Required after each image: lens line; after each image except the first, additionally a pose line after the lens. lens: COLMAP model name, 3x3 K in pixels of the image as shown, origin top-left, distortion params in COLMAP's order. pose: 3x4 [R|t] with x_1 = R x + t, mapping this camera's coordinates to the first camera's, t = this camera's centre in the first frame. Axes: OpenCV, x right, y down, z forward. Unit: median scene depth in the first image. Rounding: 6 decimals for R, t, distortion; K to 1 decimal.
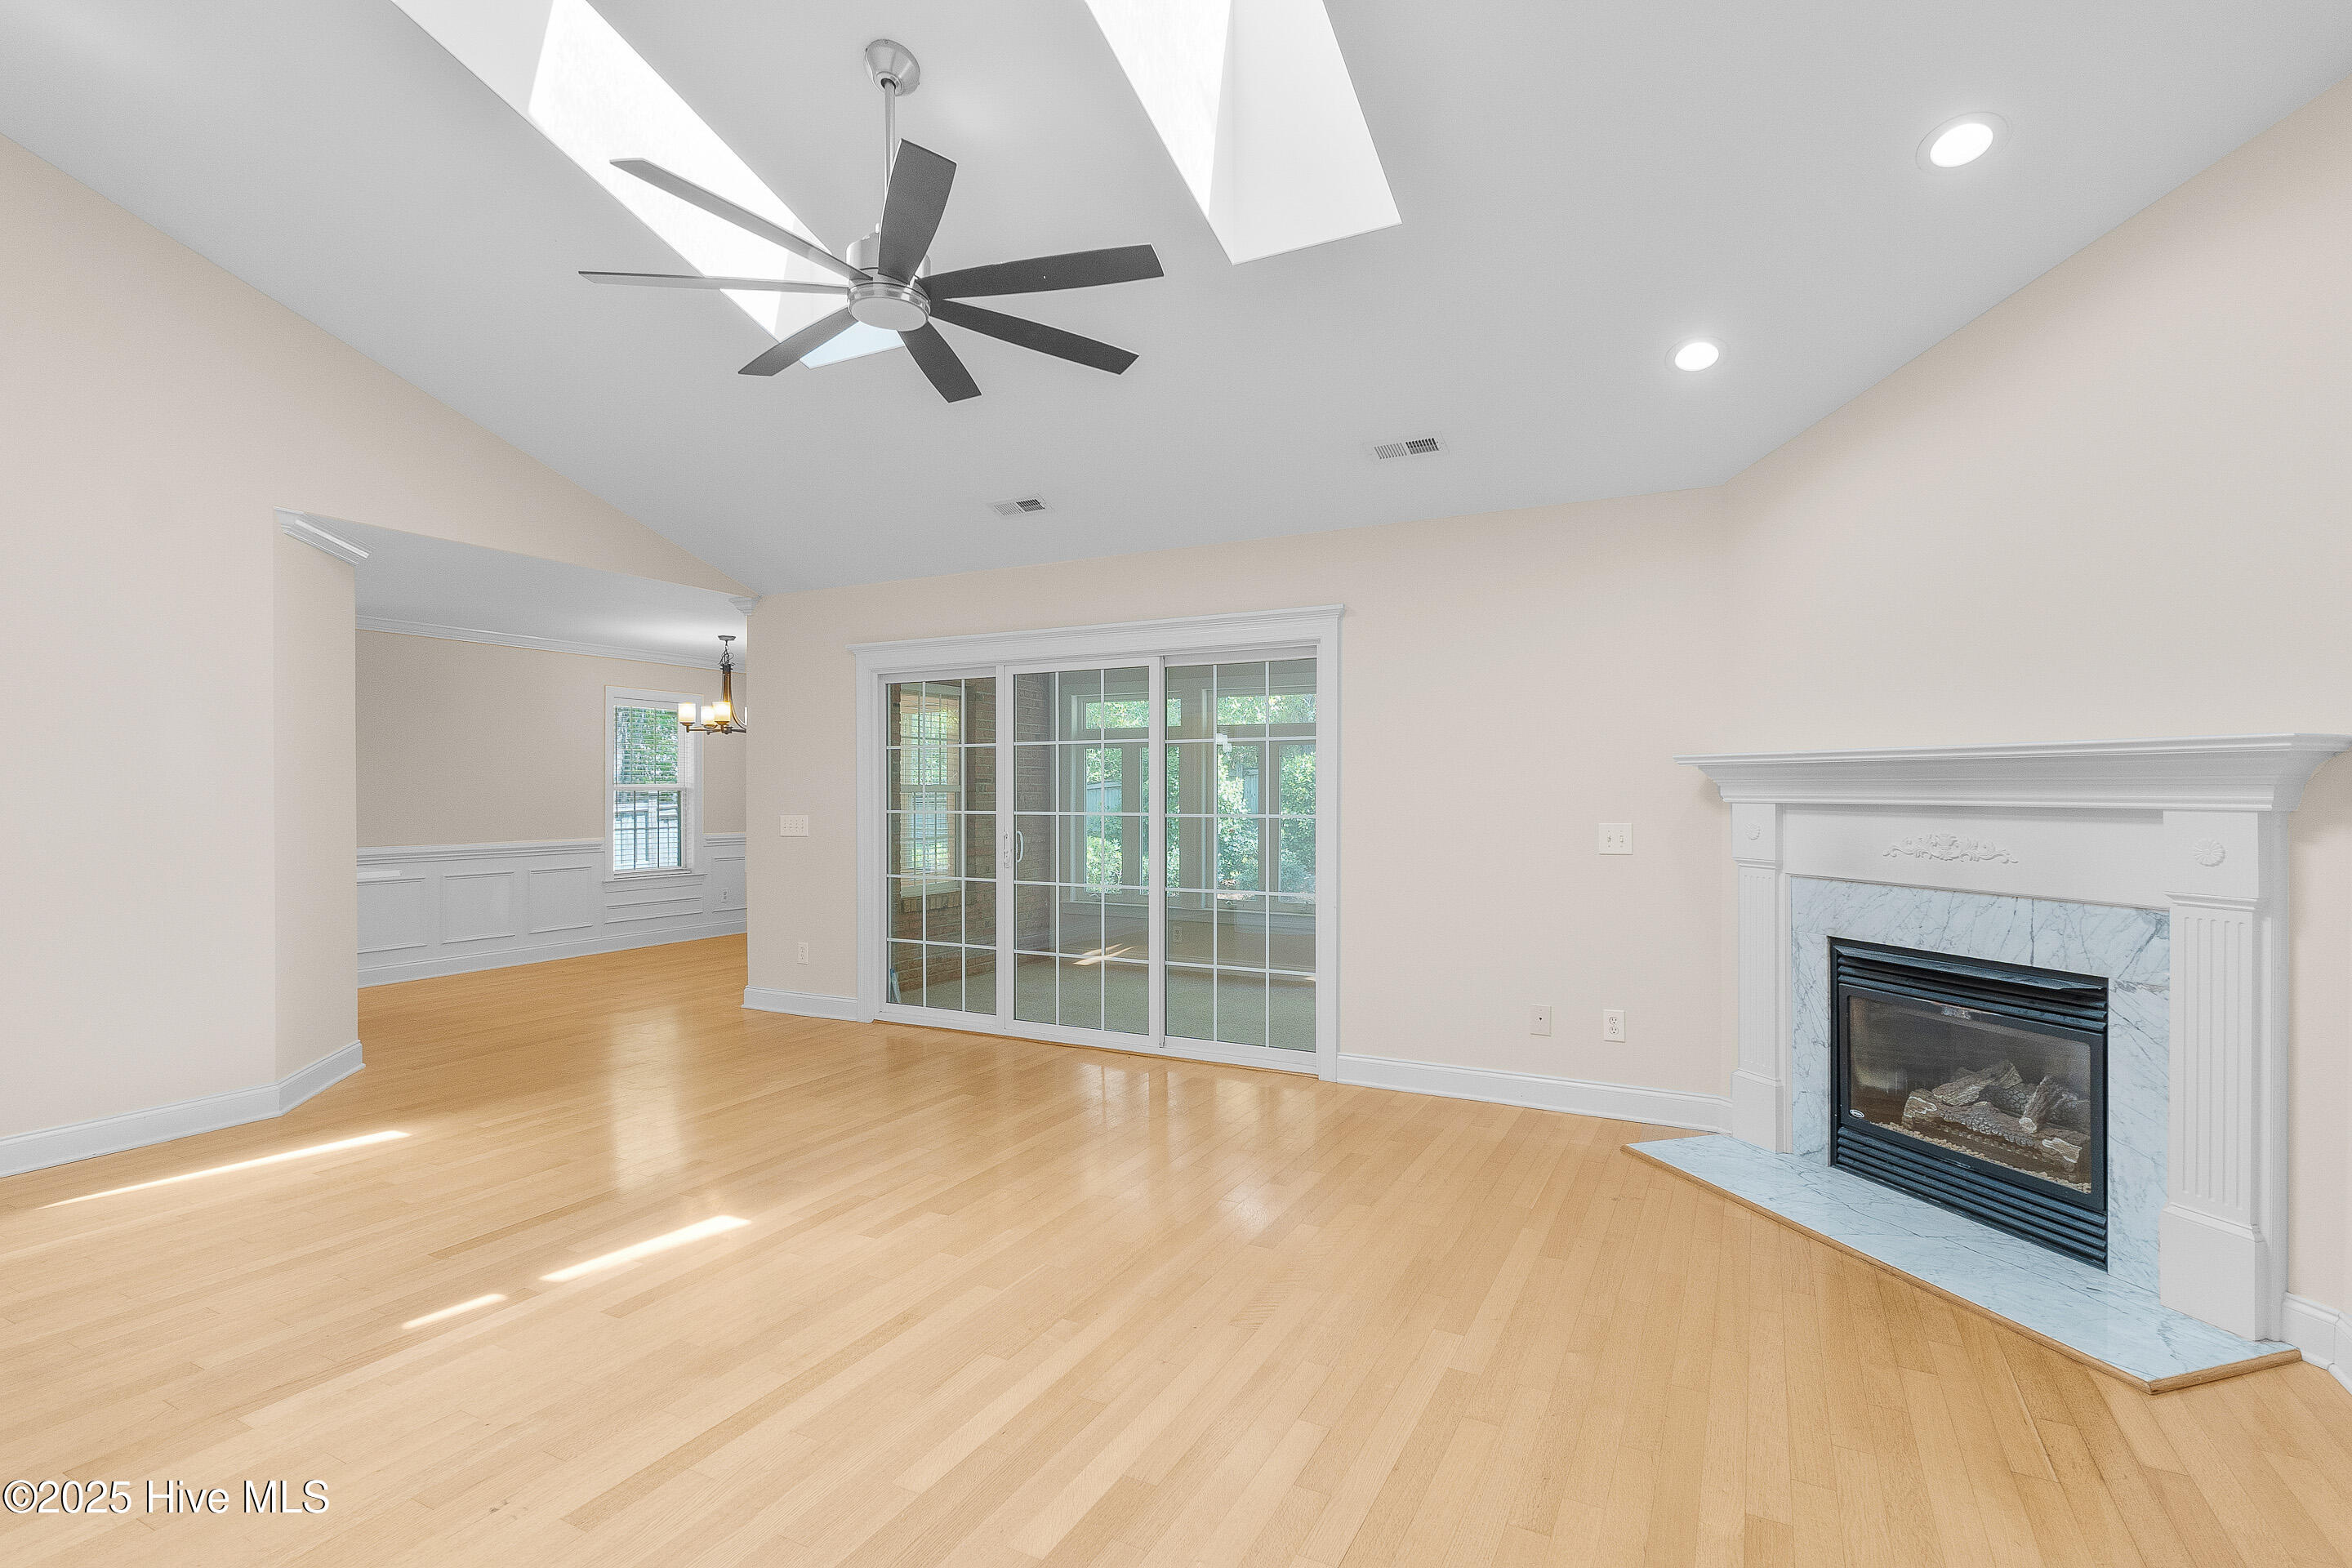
lens RADIAL K [[1120.2, 0, 1181.1], [0, 1120.2, 791.6], [0, 0, 1]] dist [0.002092, -0.000746]
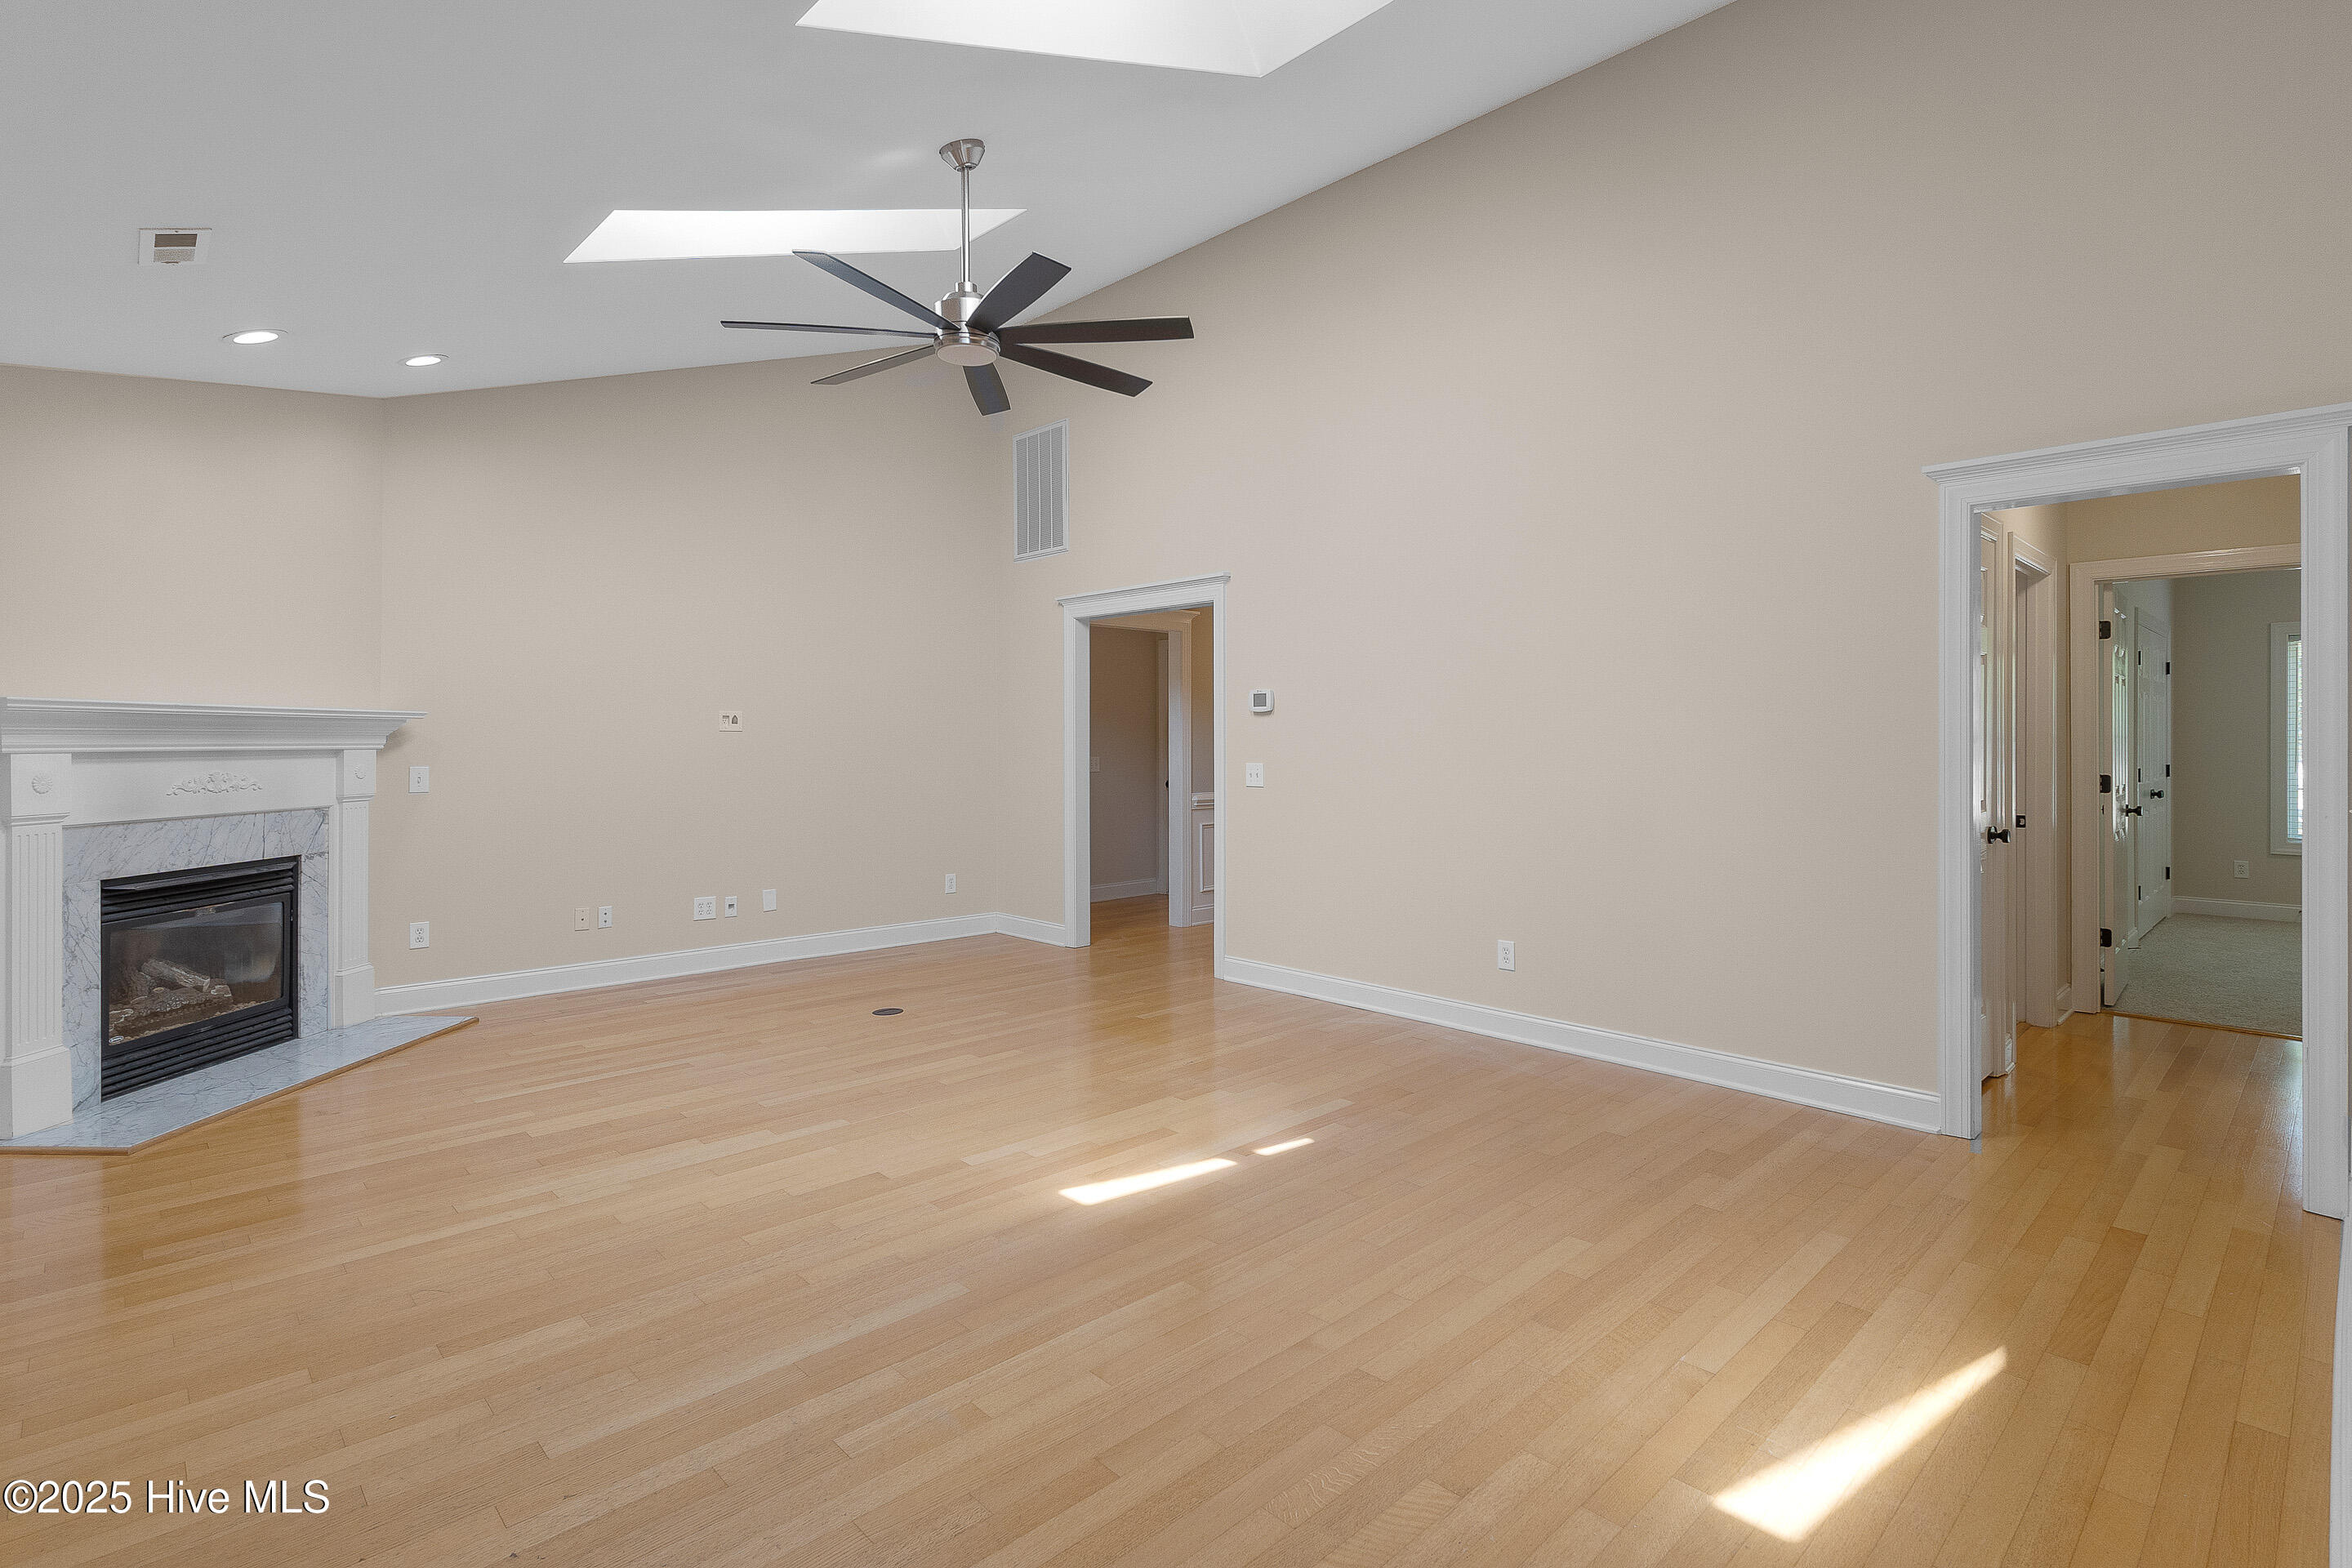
lens RADIAL K [[1120.2, 0, 1210.4], [0, 1120.2, 736.8], [0, 0, 1]] dist [0.002092, -0.000746]
pose [[-0.953912, 0.000969, 0.300086, -0.714024], [0.001862, 0.999995, 0.002689, -0.004437], [-0.300082, 0.003123, -0.953908, 1.687831]]
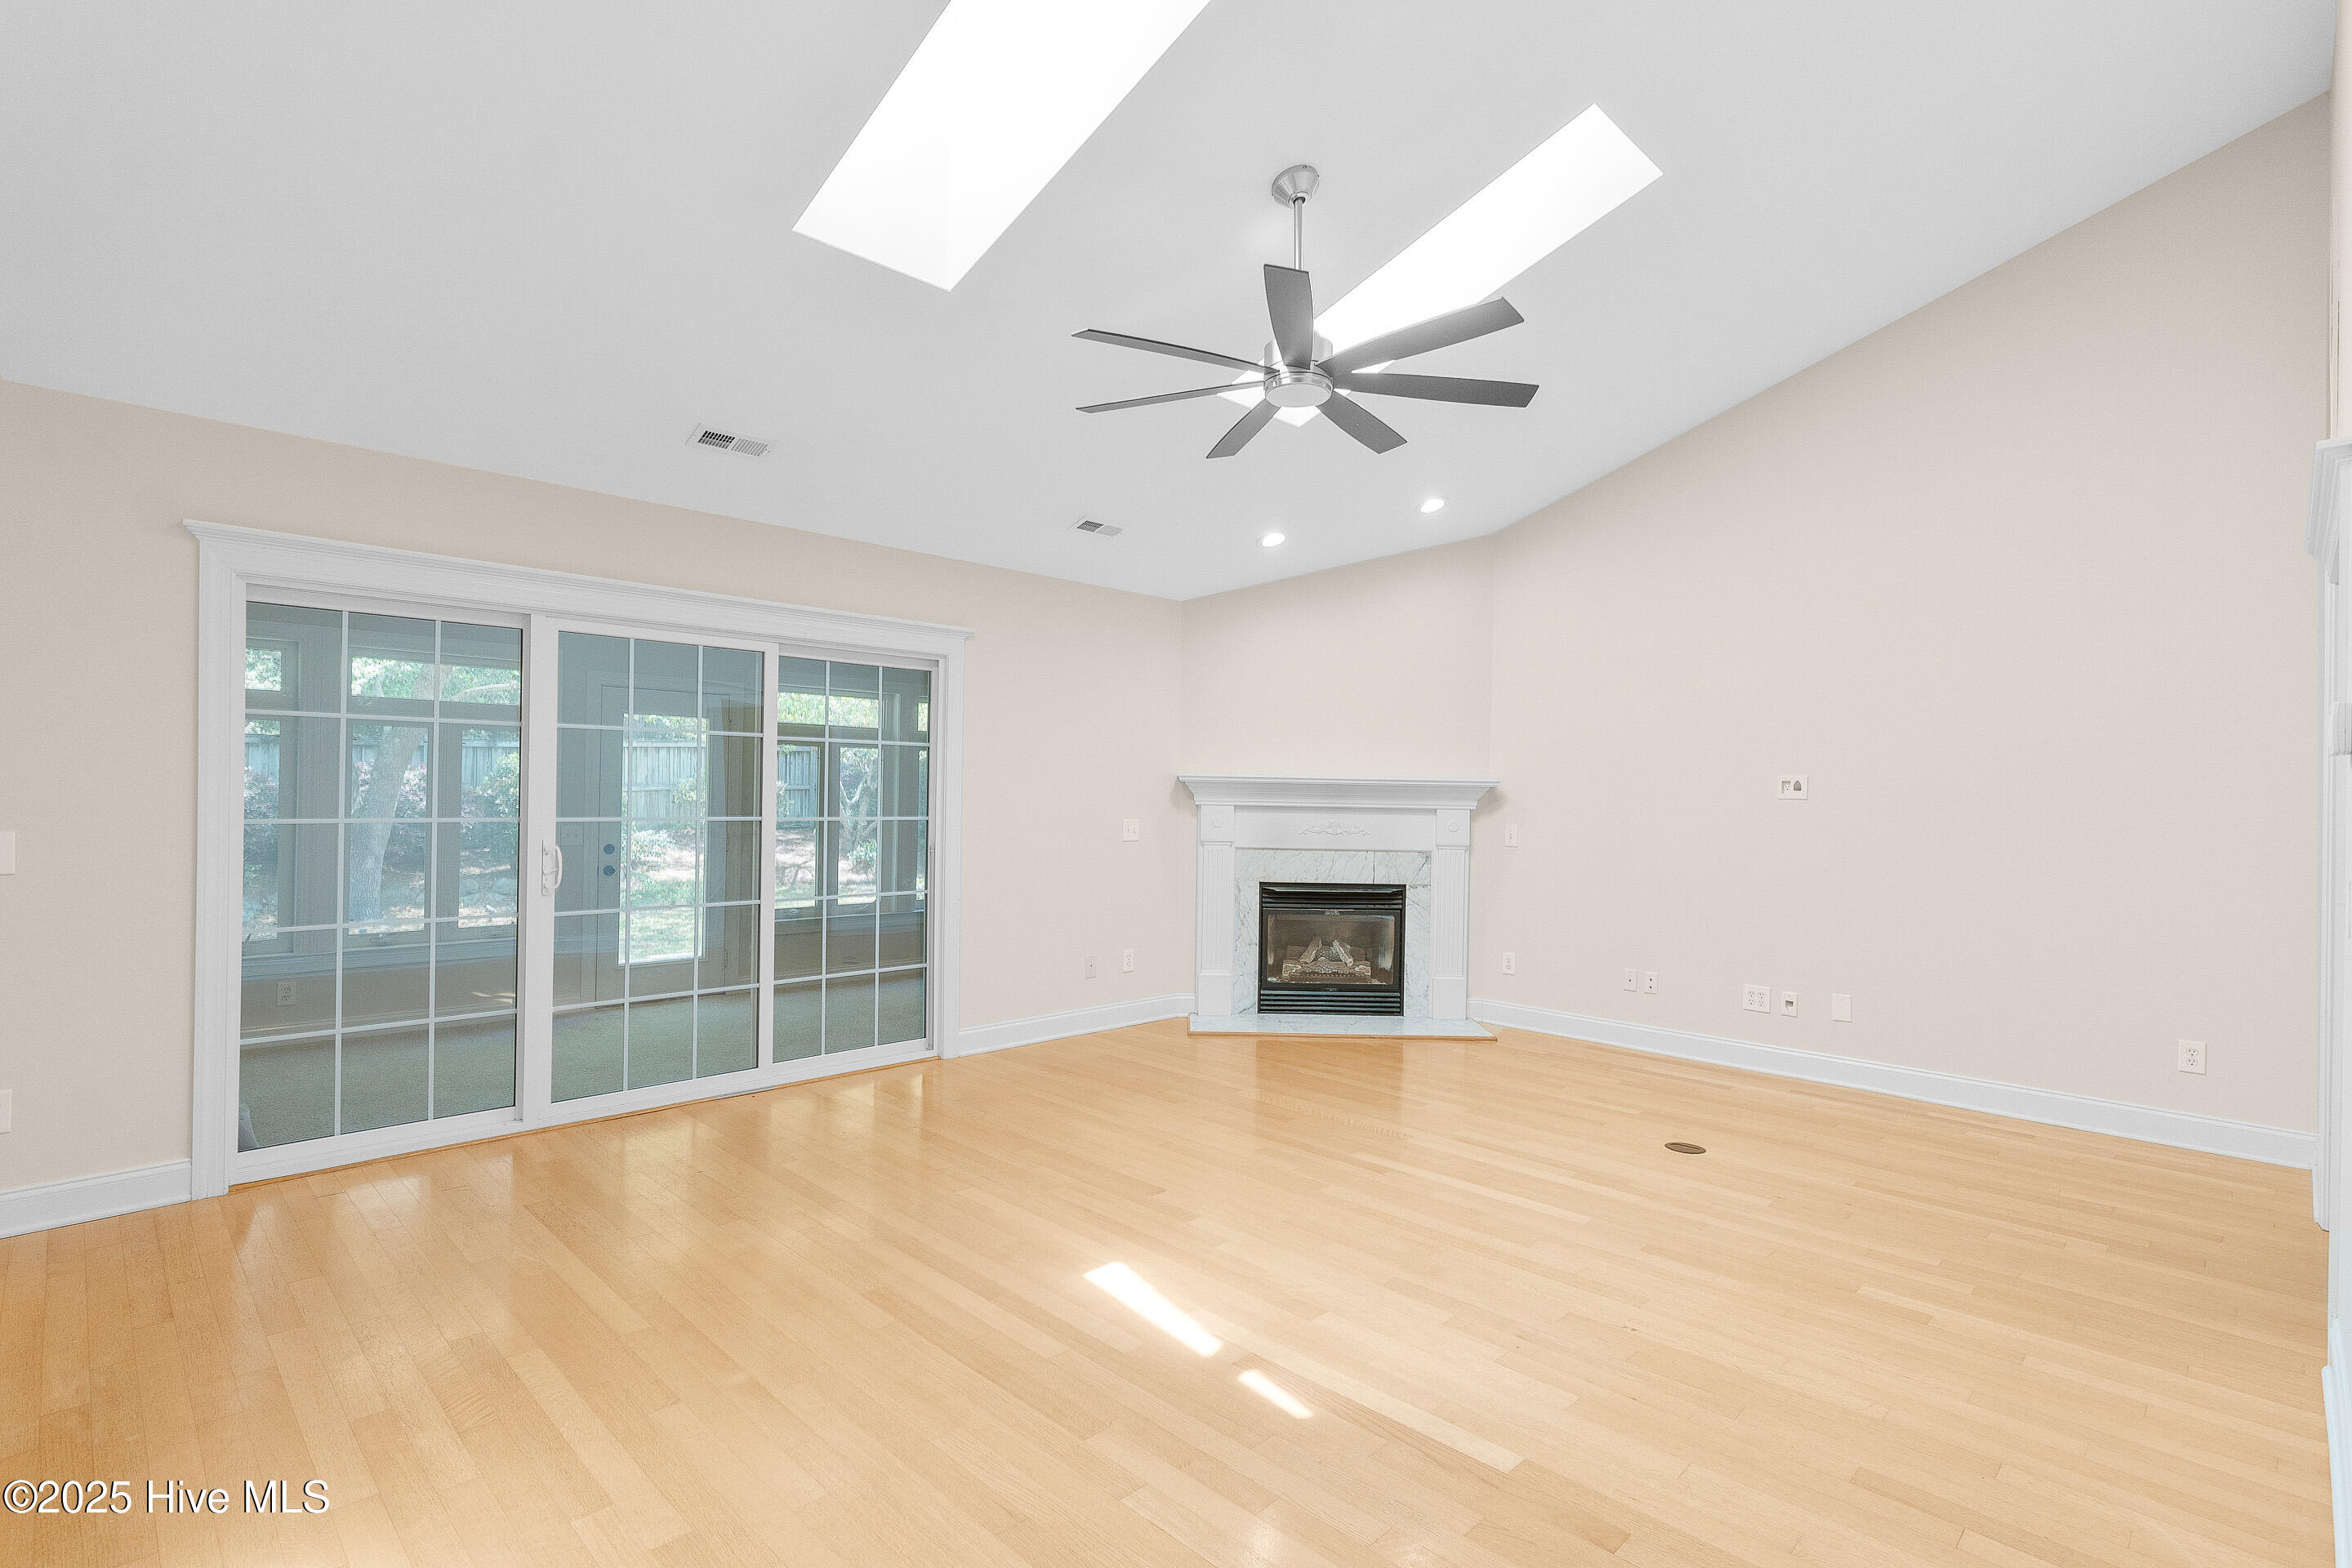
lens RADIAL K [[1120.2, 0, 1174.6], [0, 1120.2, 796.9], [0, 0, 1]] dist [0.002092, -0.000746]
pose [[0.291234, 0.003094, 0.956647, -1.136911], [-0.013185, 0.999913, 0.000780, -0.002761], [-0.956561, -0.012840, 0.291249, 0.623368]]
